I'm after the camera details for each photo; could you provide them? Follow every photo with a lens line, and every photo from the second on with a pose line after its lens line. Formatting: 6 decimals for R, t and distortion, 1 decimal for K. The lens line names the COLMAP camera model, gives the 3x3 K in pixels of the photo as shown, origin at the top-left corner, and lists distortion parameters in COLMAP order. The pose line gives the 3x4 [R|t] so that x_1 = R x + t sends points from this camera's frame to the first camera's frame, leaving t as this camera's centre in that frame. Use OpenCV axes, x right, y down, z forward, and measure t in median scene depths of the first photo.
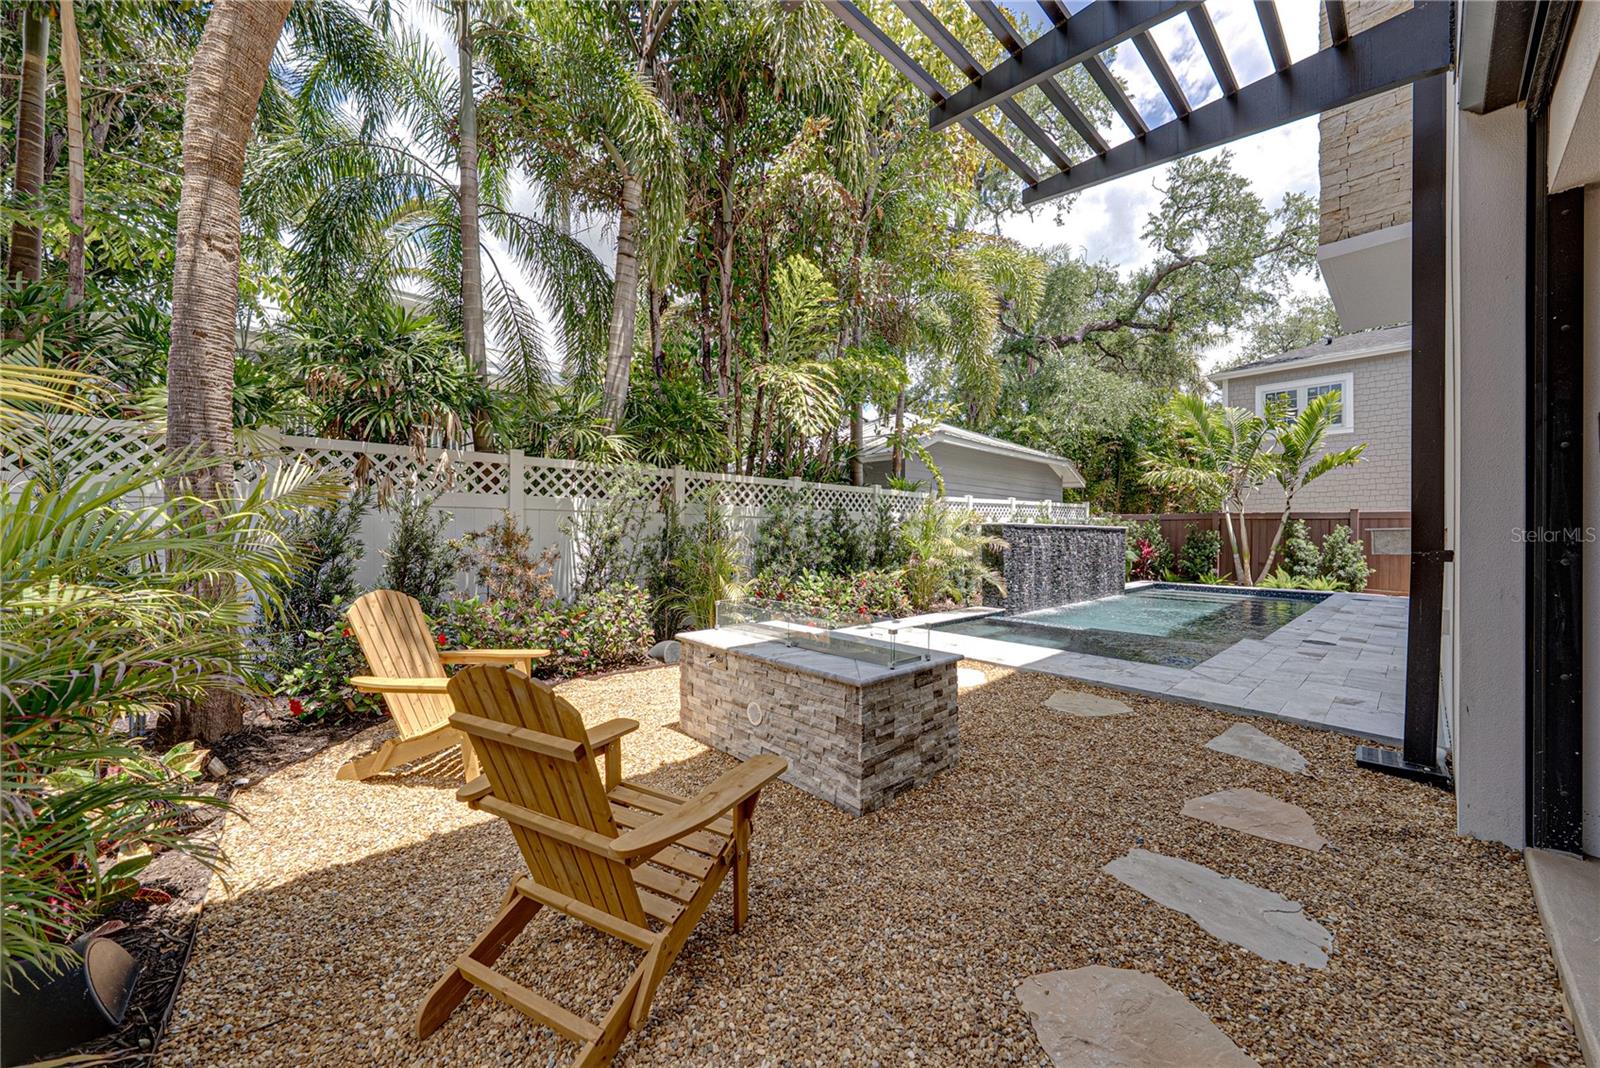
lens RADIAL K [[565.4, 0, 800.0], [0, 565.4, 534.0], [0, 0, 1]] dist [0.000529, -0.000035]
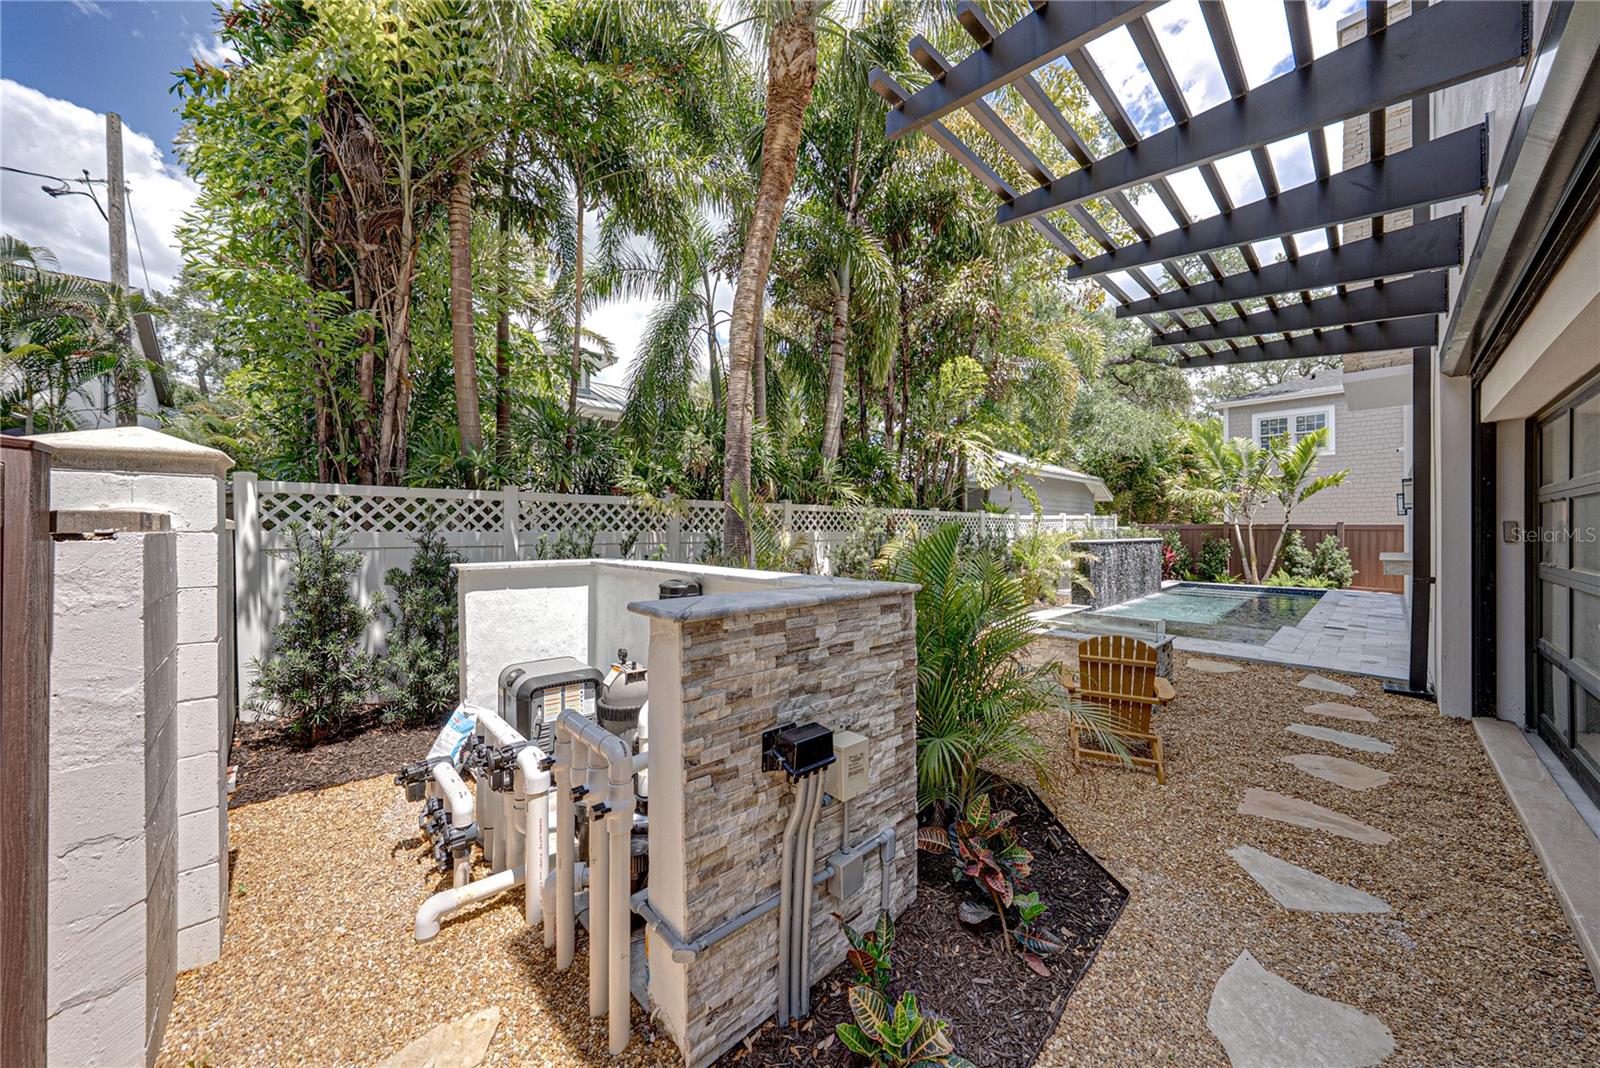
lens RADIAL K [[546.4, 0, 800.0], [0, 546.4, 534.0], [0, 0, 1]] dist [-0.001120, 0.000049]
pose [[0.999824, -0.008117, 0.016909, -0.227985], [0.008051, 0.999960, 0.003931, -0.031448], [-0.016940, -0.003794, 0.999849, -0.179944]]
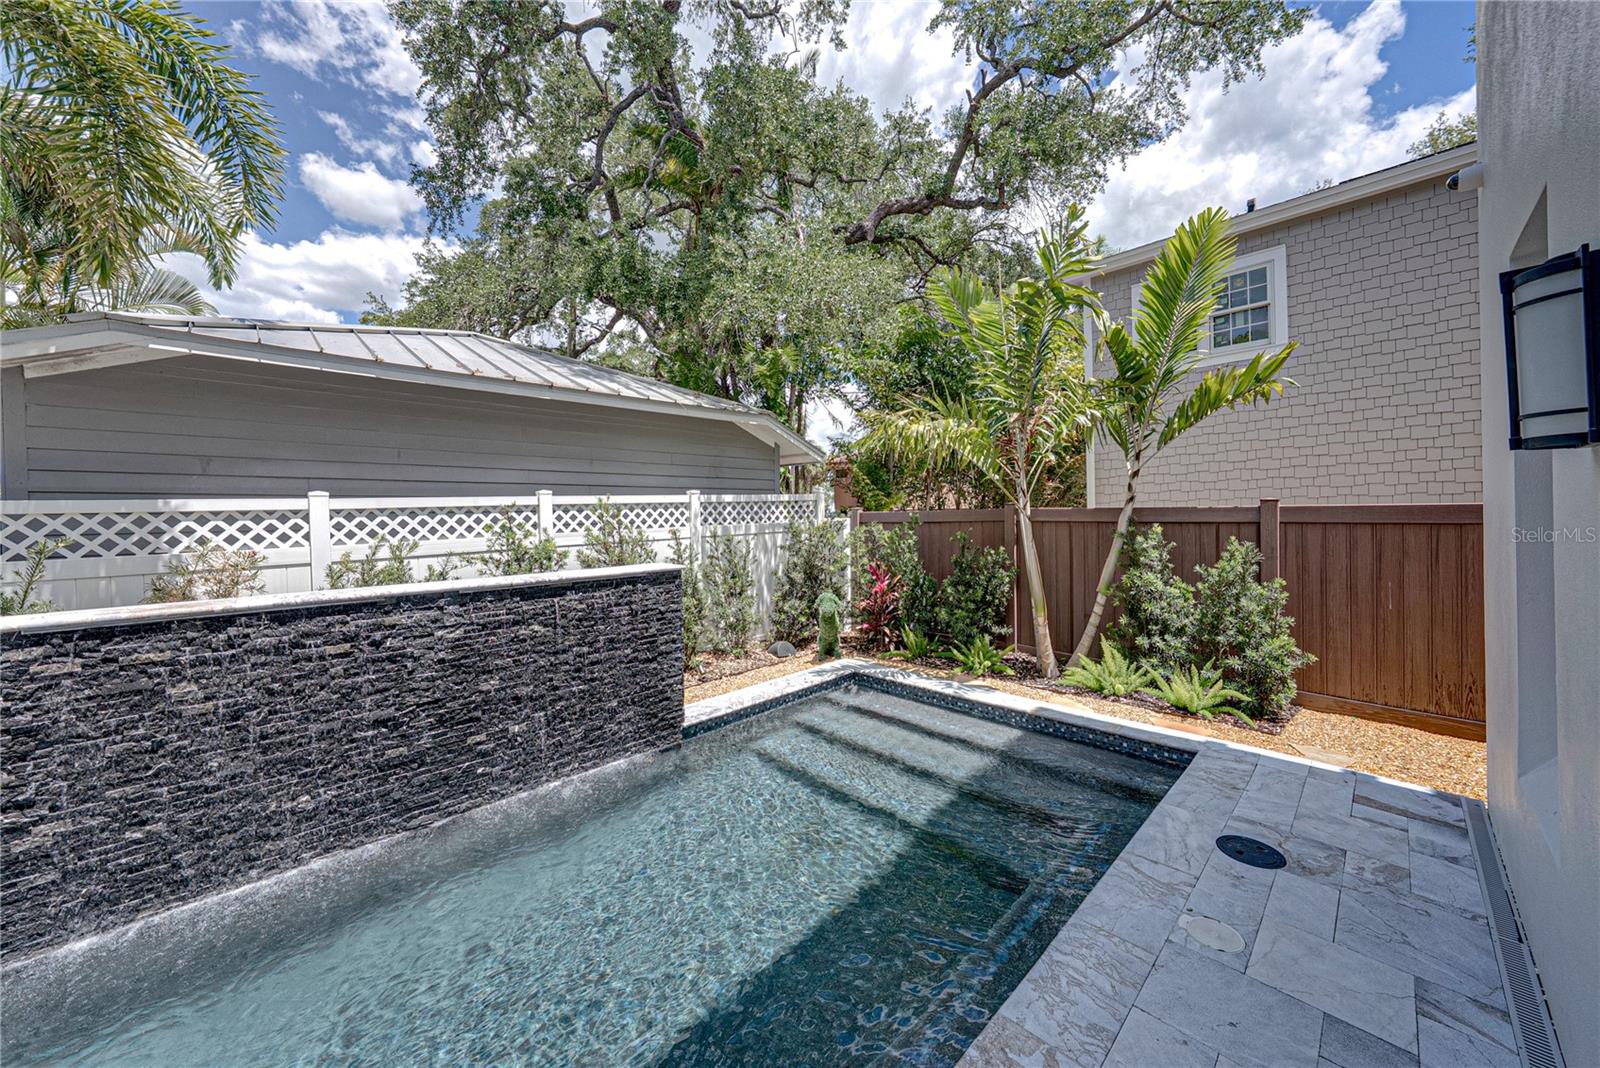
lens RADIAL K [[565.4, 0, 800.0], [0, 565.4, 534.0], [0, 0, 1]] dist [0.000529, -0.000035]
pose [[0.998873, -0.035673, 0.031318, 0.607398], [0.034915, 0.999092, 0.024423, -0.040250], [-0.032161, -0.023302, 0.999211, 0.580893]]
